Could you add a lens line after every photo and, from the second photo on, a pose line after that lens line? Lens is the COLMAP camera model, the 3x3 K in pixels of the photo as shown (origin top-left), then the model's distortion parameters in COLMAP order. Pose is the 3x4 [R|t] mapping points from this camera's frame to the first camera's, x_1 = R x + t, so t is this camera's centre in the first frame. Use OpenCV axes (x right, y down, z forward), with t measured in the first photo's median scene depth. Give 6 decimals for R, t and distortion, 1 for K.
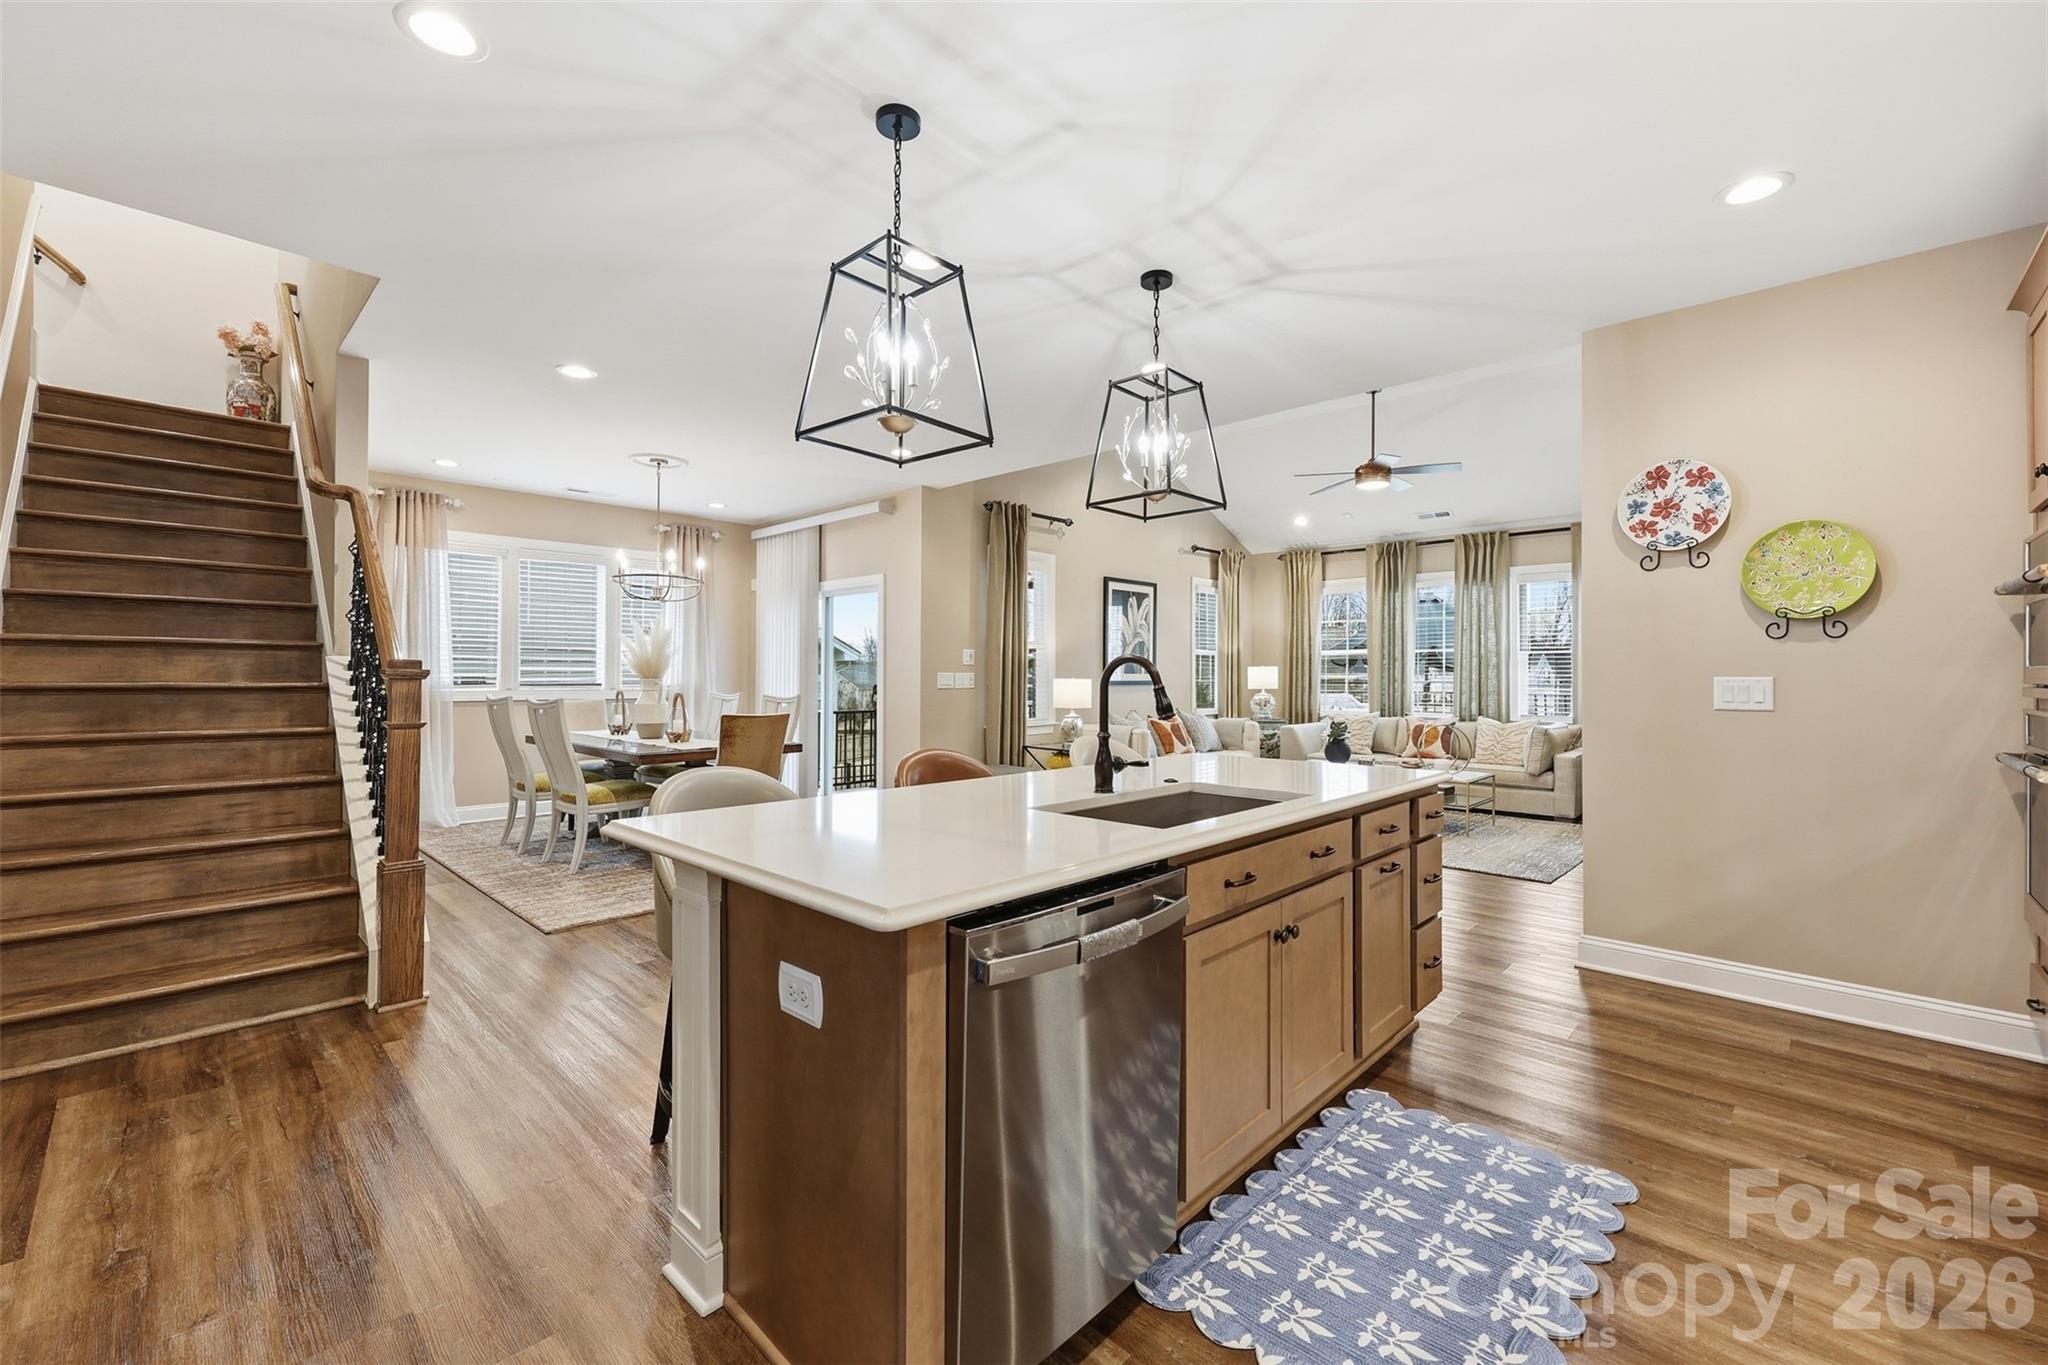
lens RADIAL K [[835.3, 0, 1025.6], [0, 835.3, 667.5], [0, 0, 1]] dist [-0.000849, -0.000182]
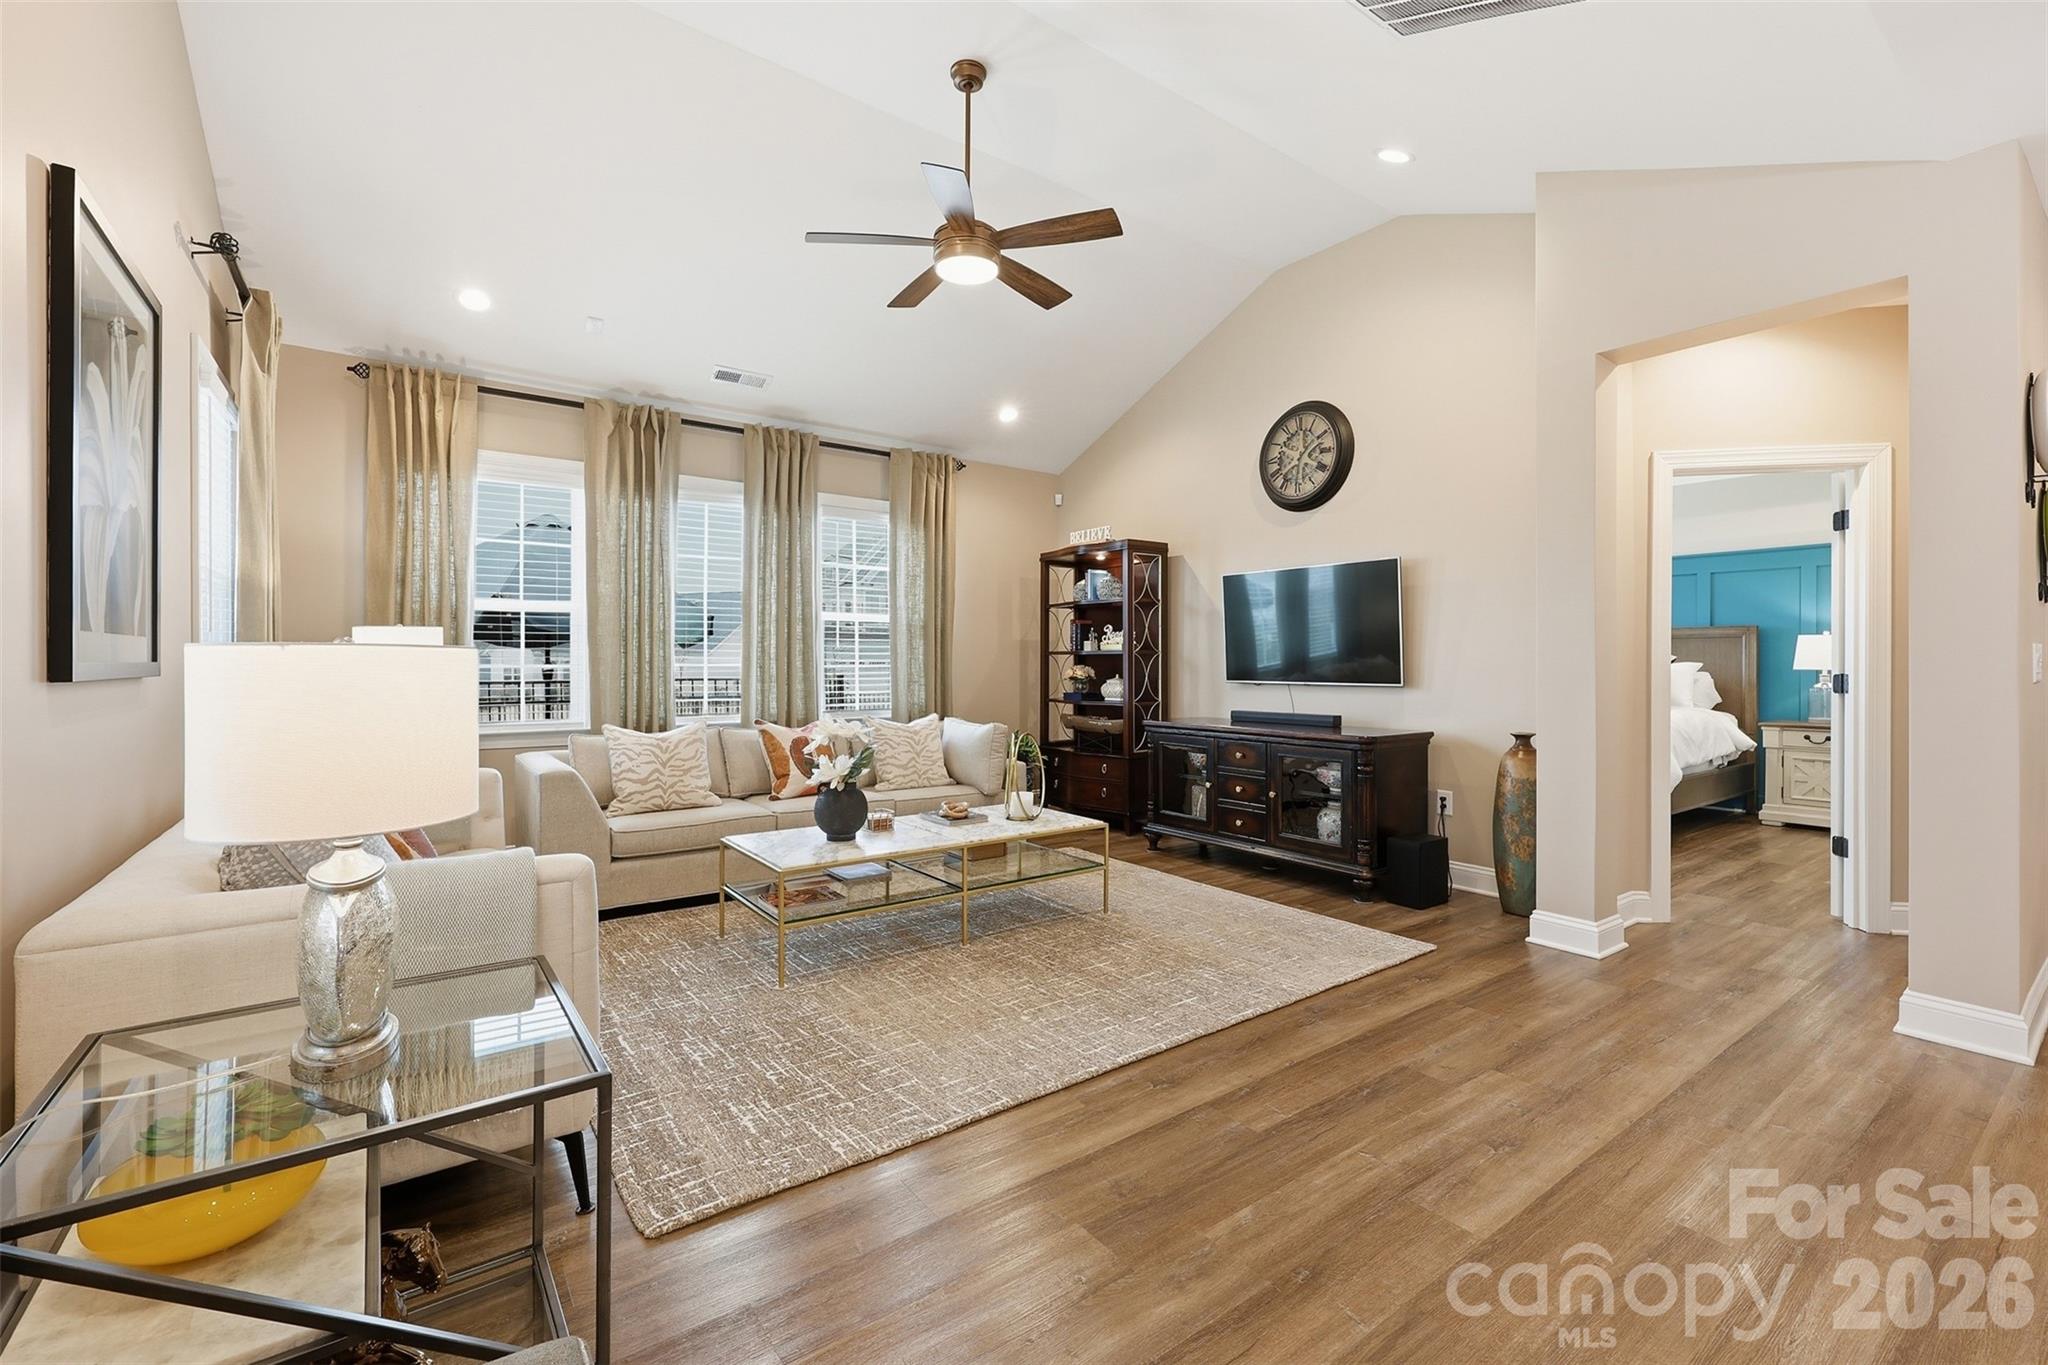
lens RADIAL K [[866.9, 0, 1026.1], [0, 866.9, 663.8], [0, 0, 1]] dist [0.000975, -0.000023]
pose [[0.173843, -0.004279, 0.984764, -0.192784], [-0.007845, 0.999953, 0.005730, 0.032329], [-0.984742, -0.008722, 0.173801, 1.755580]]
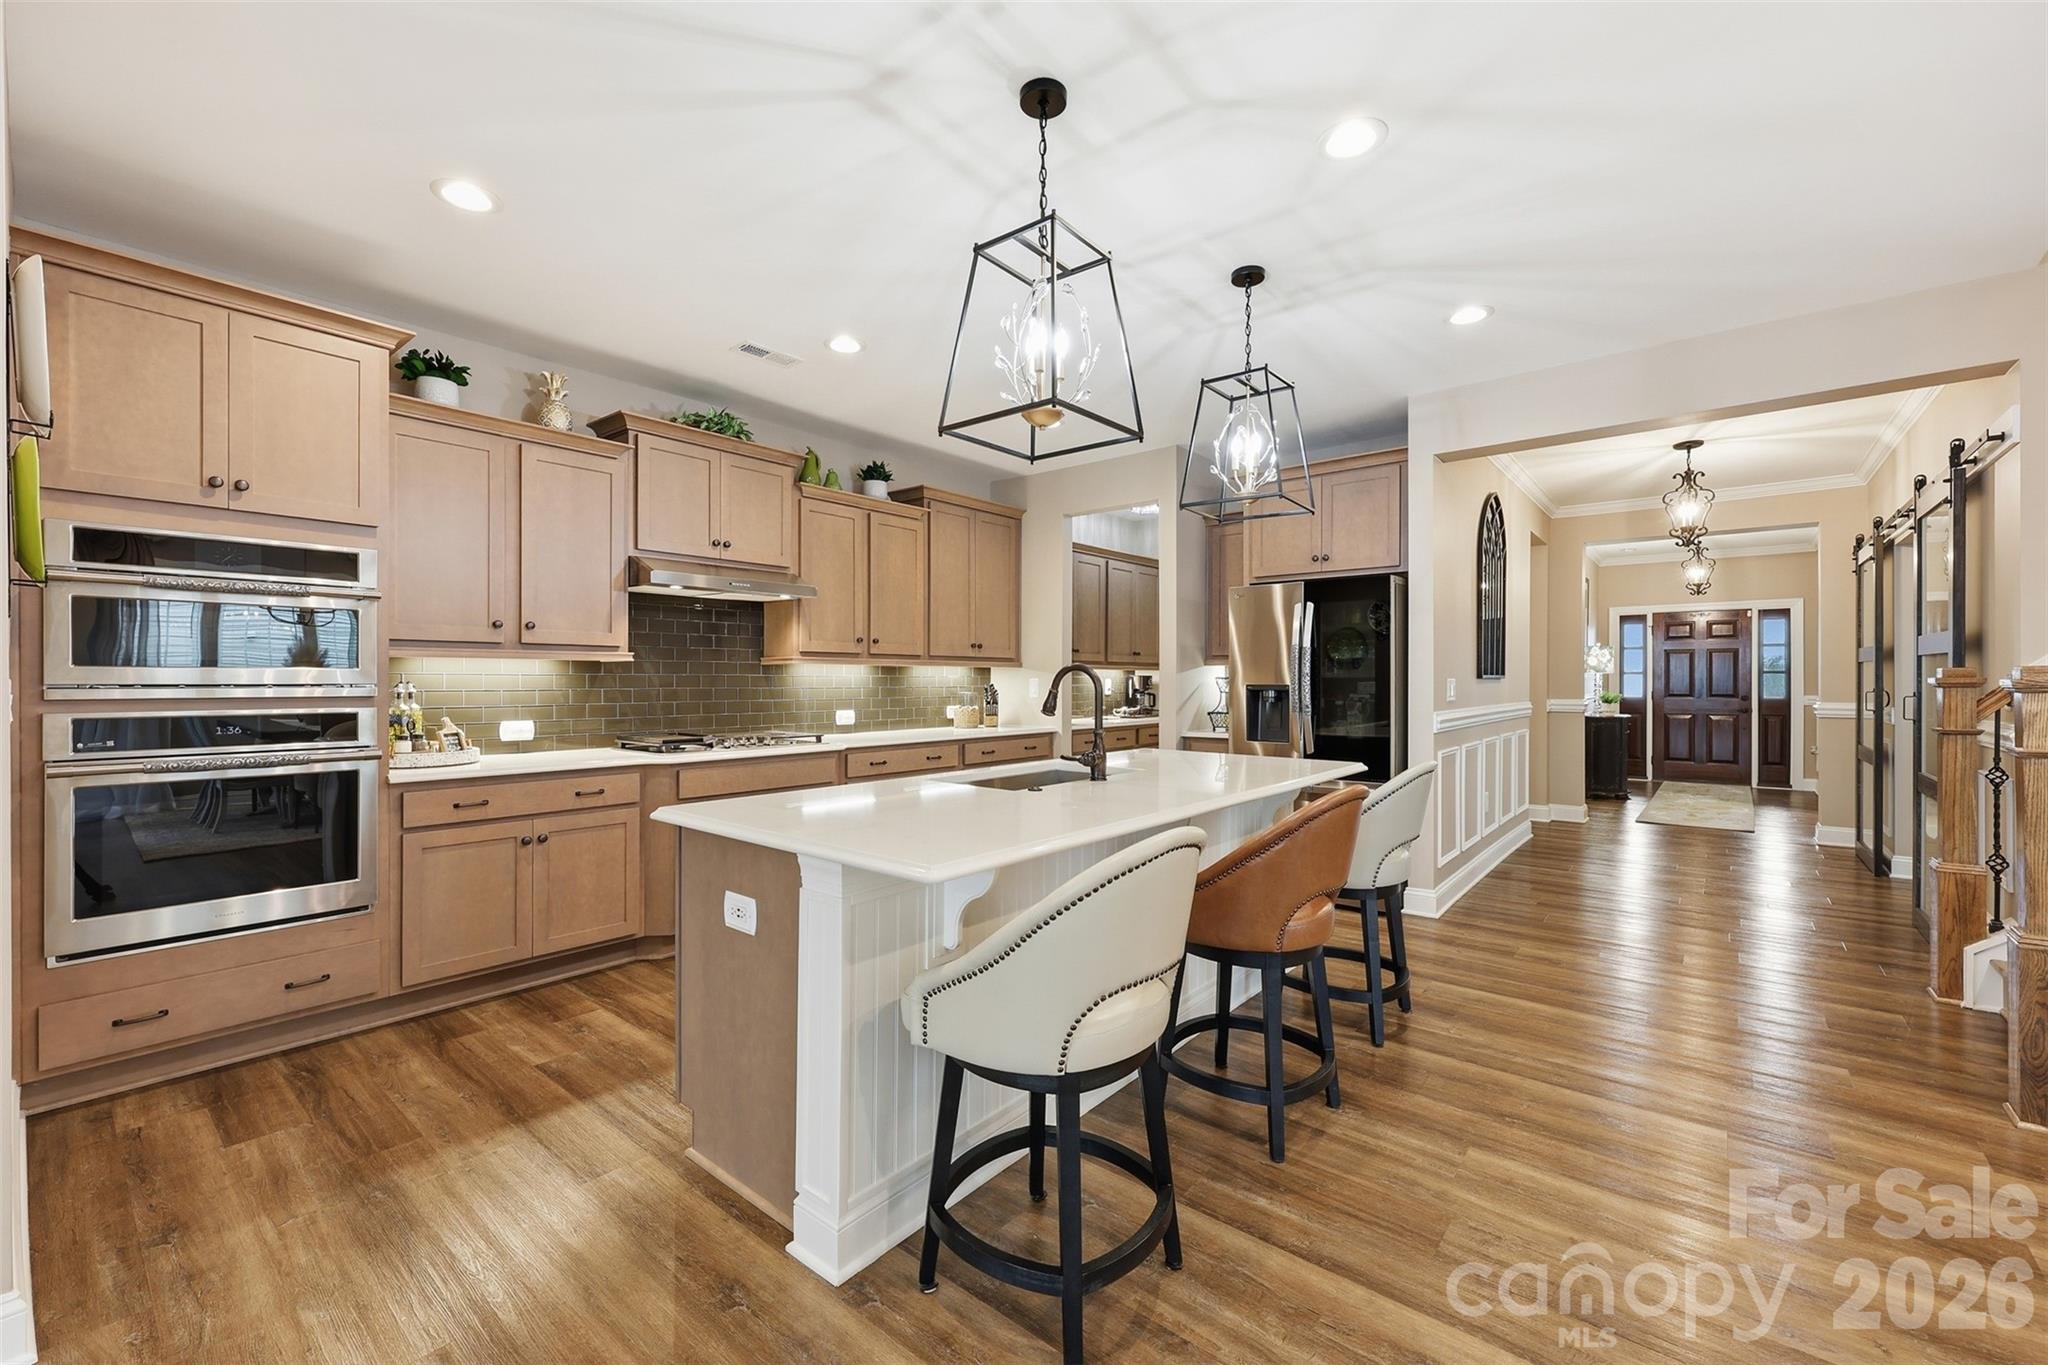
lens RADIAL K [[831.7, 0, 1024.0], [0, 831.7, 682.5], [0, 0, 1]] dist [-0.000311, -0.000015]
pose [[-0.997594, -0.006871, -0.068991, 0.196803], [-0.006597, 0.999969, -0.004206, 0.011334], [0.069018, -0.003741, -0.997608, 1.518247]]
